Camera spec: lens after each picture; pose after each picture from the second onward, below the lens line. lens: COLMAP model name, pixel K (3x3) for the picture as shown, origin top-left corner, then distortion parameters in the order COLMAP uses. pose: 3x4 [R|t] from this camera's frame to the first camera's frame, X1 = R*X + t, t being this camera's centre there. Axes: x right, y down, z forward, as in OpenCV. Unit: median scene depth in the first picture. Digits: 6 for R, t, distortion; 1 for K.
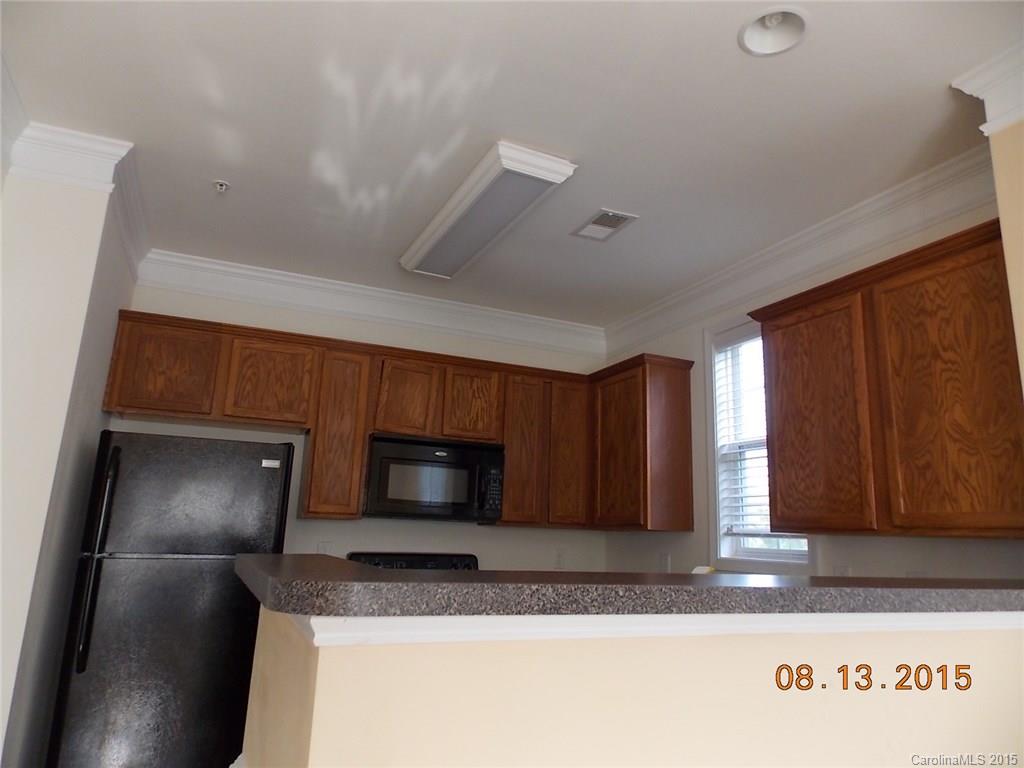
lens RADIAL K [[685.5, 0, 510.7], [0, 685.5, 380.3], [0, 0, 1]] dist [0.025184, -0.005571]
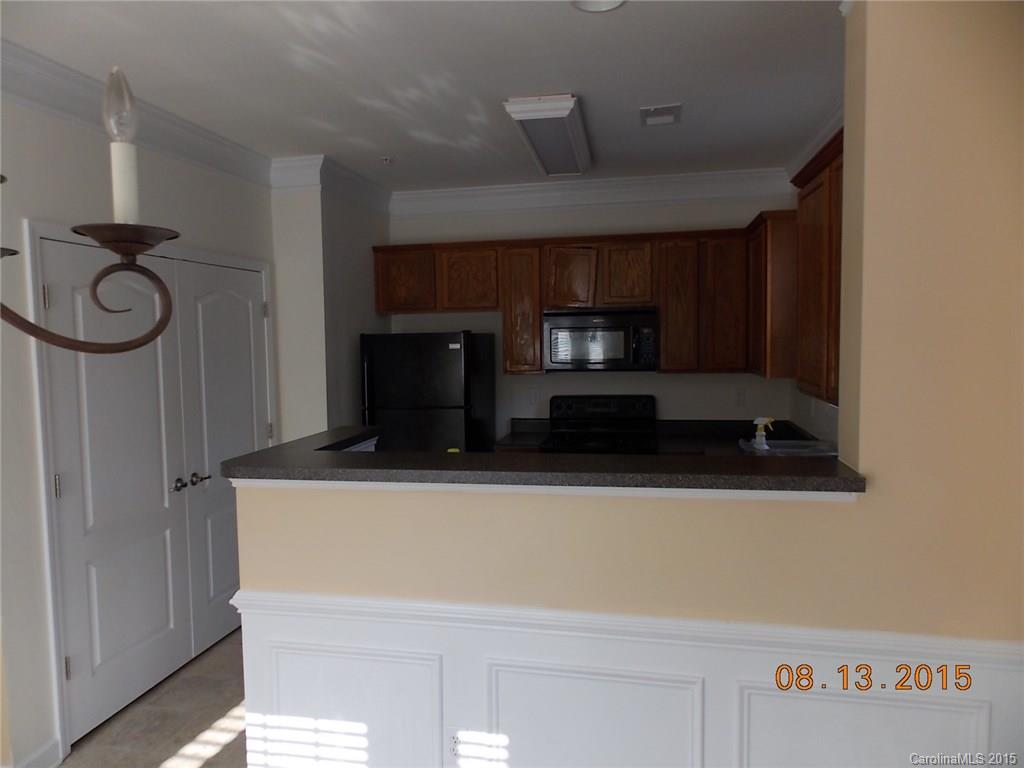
lens RADIAL K [[685.5, 0, 516.7], [0, 685.5, 384.5], [0, 0, 1]] dist [0.025184, -0.005571]
pose [[0.823326, -0.011094, -0.567461, 0.487519], [0.172170, 0.957580, 0.231080, -0.095488], [0.540825, -0.287954, 0.790310, -0.089375]]
